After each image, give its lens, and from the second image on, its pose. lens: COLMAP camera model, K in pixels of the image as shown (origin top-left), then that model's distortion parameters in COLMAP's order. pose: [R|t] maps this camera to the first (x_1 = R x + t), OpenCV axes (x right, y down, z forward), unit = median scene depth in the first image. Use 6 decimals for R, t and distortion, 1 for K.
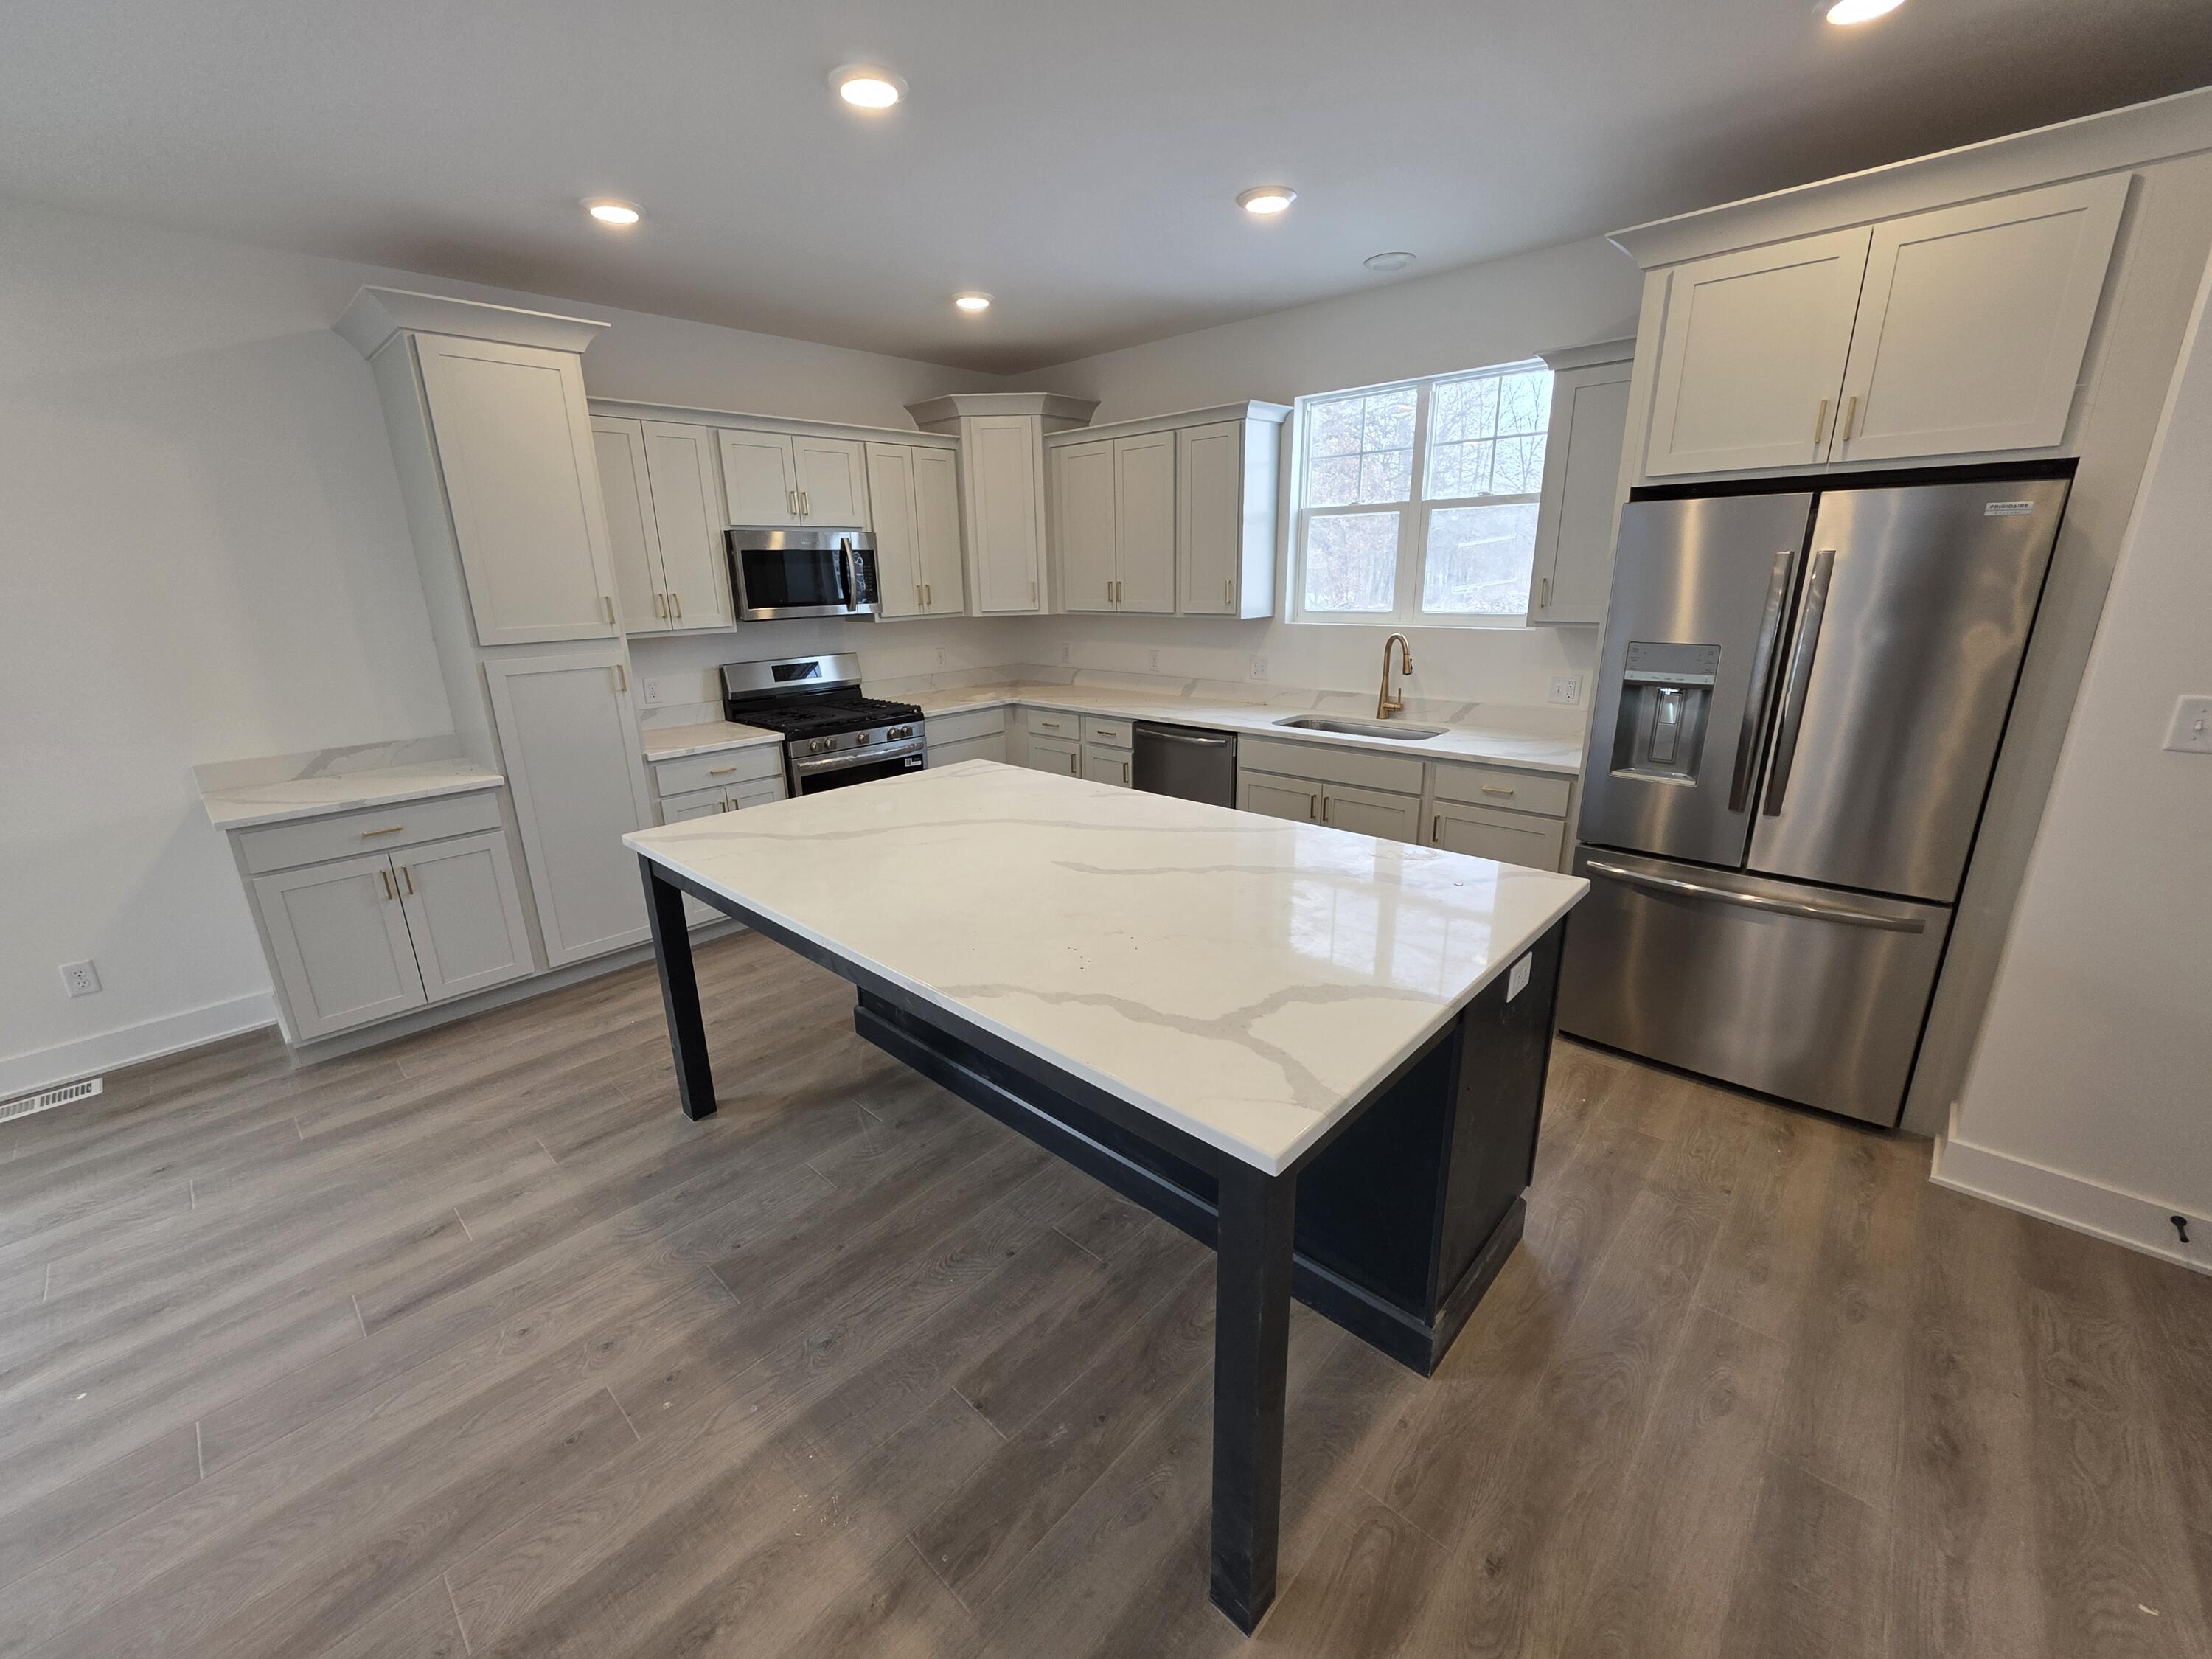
lens RADIAL K [[881.0, 0, 1094.4], [0, 881.0, 830.1], [0, 0, 1]] dist [0.001339, -0.000126]
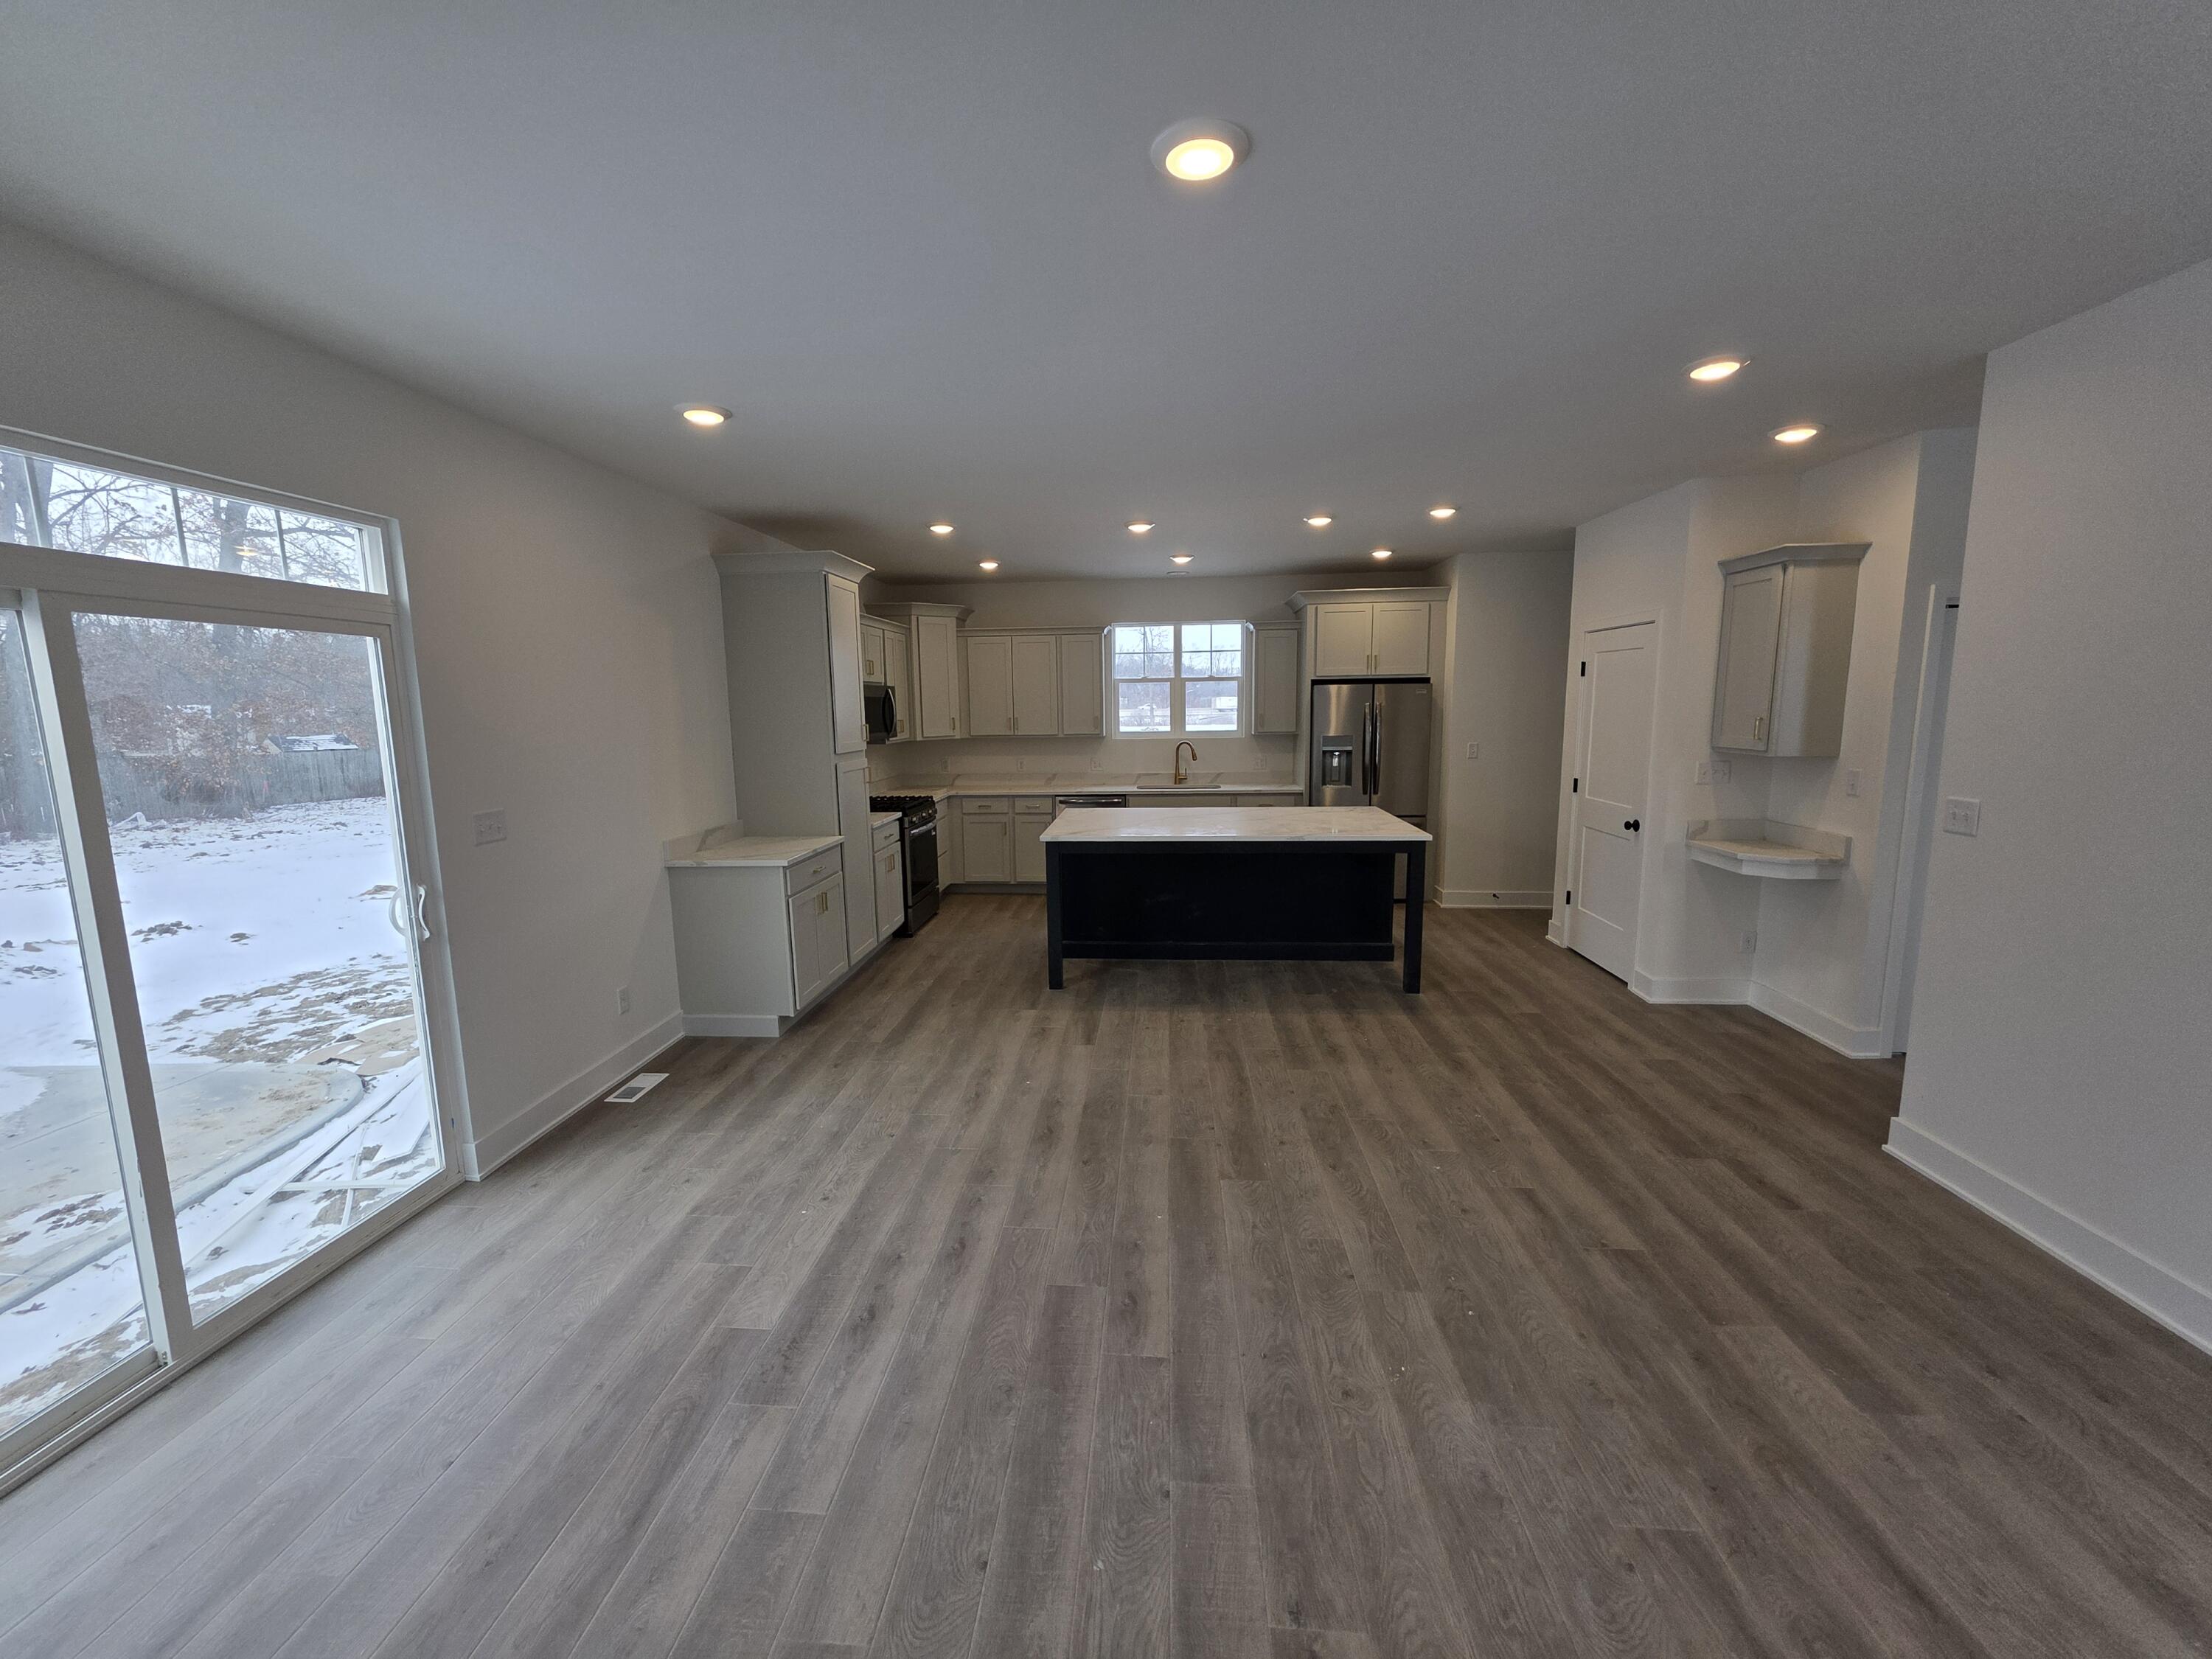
lens RADIAL K [[881.0, 0, 1088.2], [0, 881.0, 831.1], [0, 0, 1]] dist [0.001339, -0.000126]
pose [[0.784382, -0.080712, 0.615005, -1.331262], [0.176525, 0.979546, -0.096588, 0.163666], [-0.594629, 0.184325, 0.782585, -0.495160]]
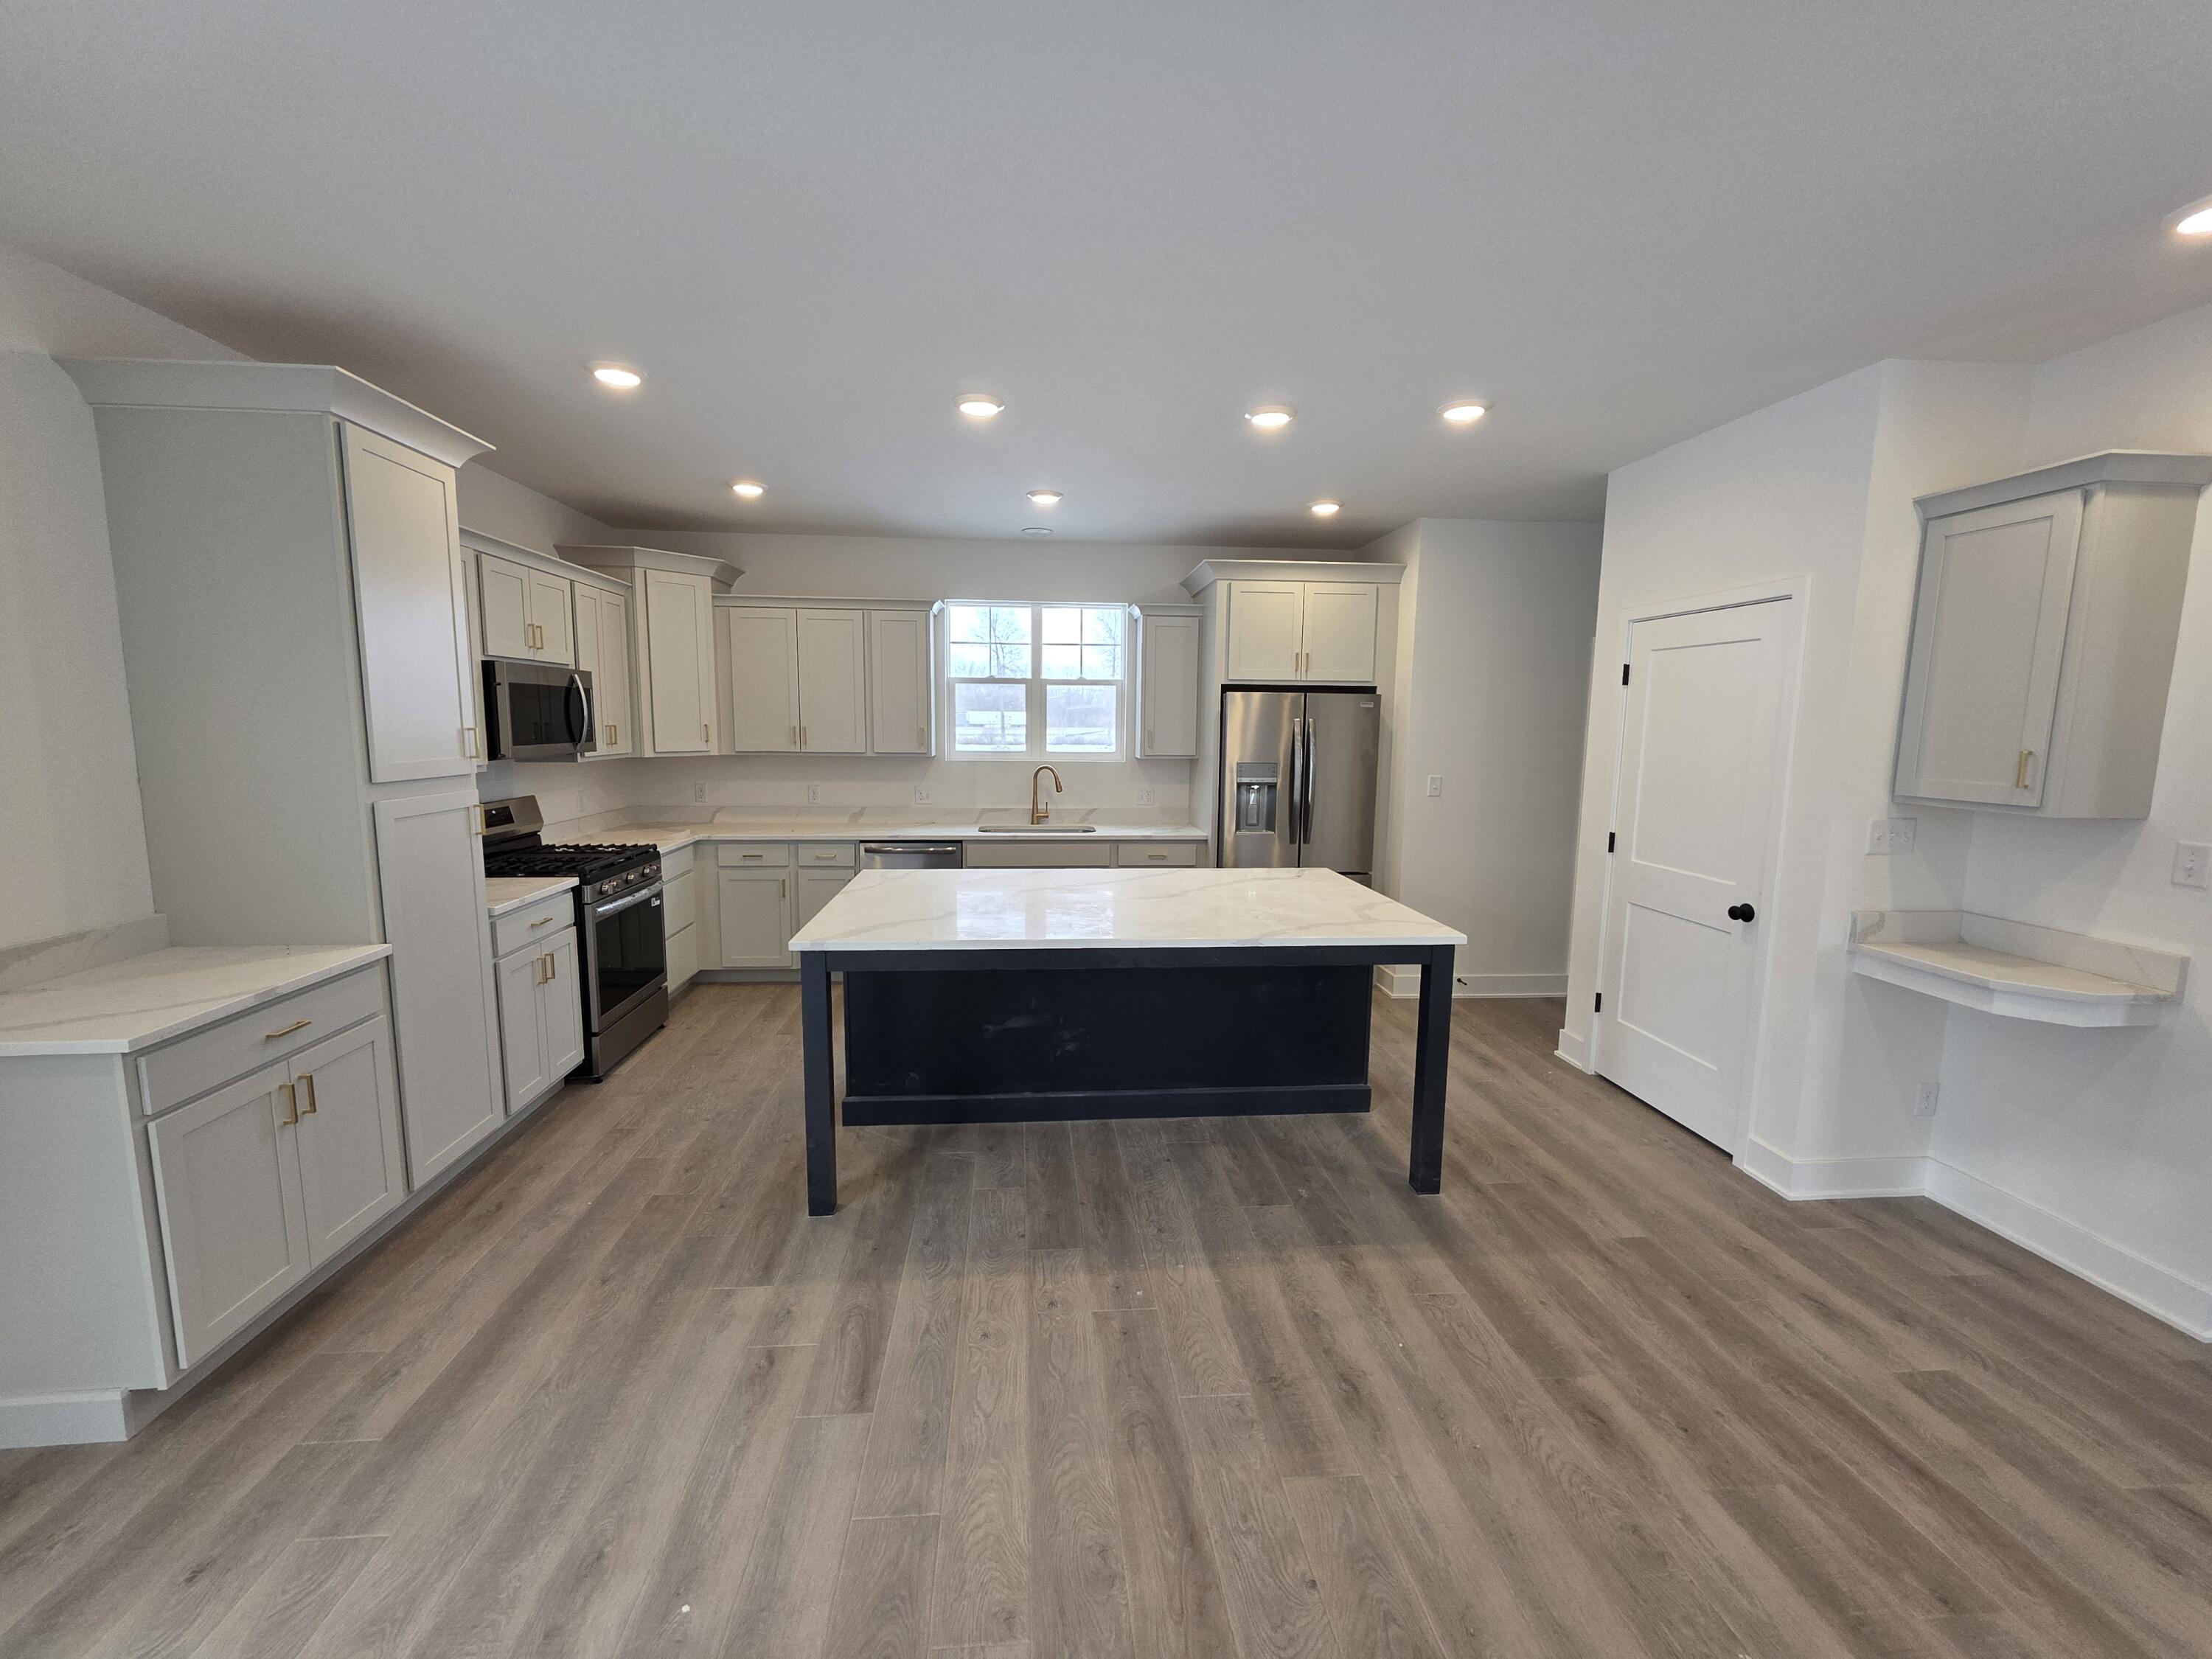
lens RADIAL K [[881.0, 0, 1089.0], [0, 881.0, 827.6], [0, 0, 1]] dist [0.001339, -0.000126]
pose [[0.669326, -0.060985, 0.740462, -0.857350], [0.188321, 0.978004, -0.089680, 0.027676], [-0.718706, 0.199470, 0.666089, -0.003484]]
